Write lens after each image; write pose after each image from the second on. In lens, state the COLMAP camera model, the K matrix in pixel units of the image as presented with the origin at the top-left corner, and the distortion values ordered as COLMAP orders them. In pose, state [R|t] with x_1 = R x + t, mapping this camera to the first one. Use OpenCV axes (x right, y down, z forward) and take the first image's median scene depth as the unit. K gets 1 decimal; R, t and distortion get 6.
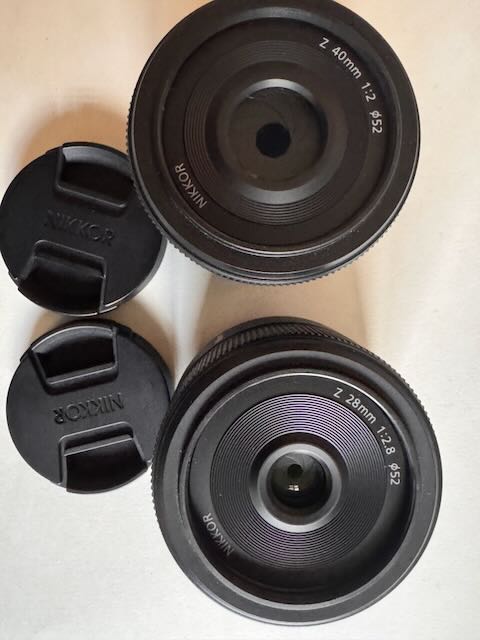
lens RADIAL K [[448.6, 0, 239.9], [0, 448.6, 318.3], [0, 0, 1]] dist [0.043394, 0.001373]
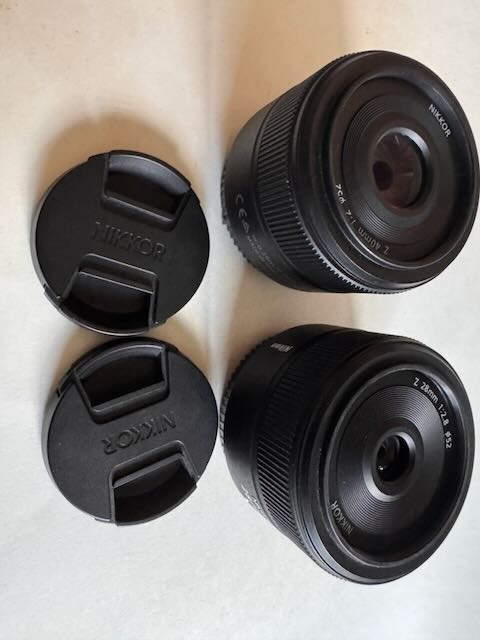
lens RADIAL K [[448.6, 0, 239.5], [0, 448.6, 321.0], [0, 0, 1]] dist [0.043394, 0.001373]
pose [[0.902590, -0.053118, 0.427212, -0.543164], [0.056934, 0.998371, 0.003846, -0.025042], [-0.426720, 0.020852, 0.904143, 0.054943]]
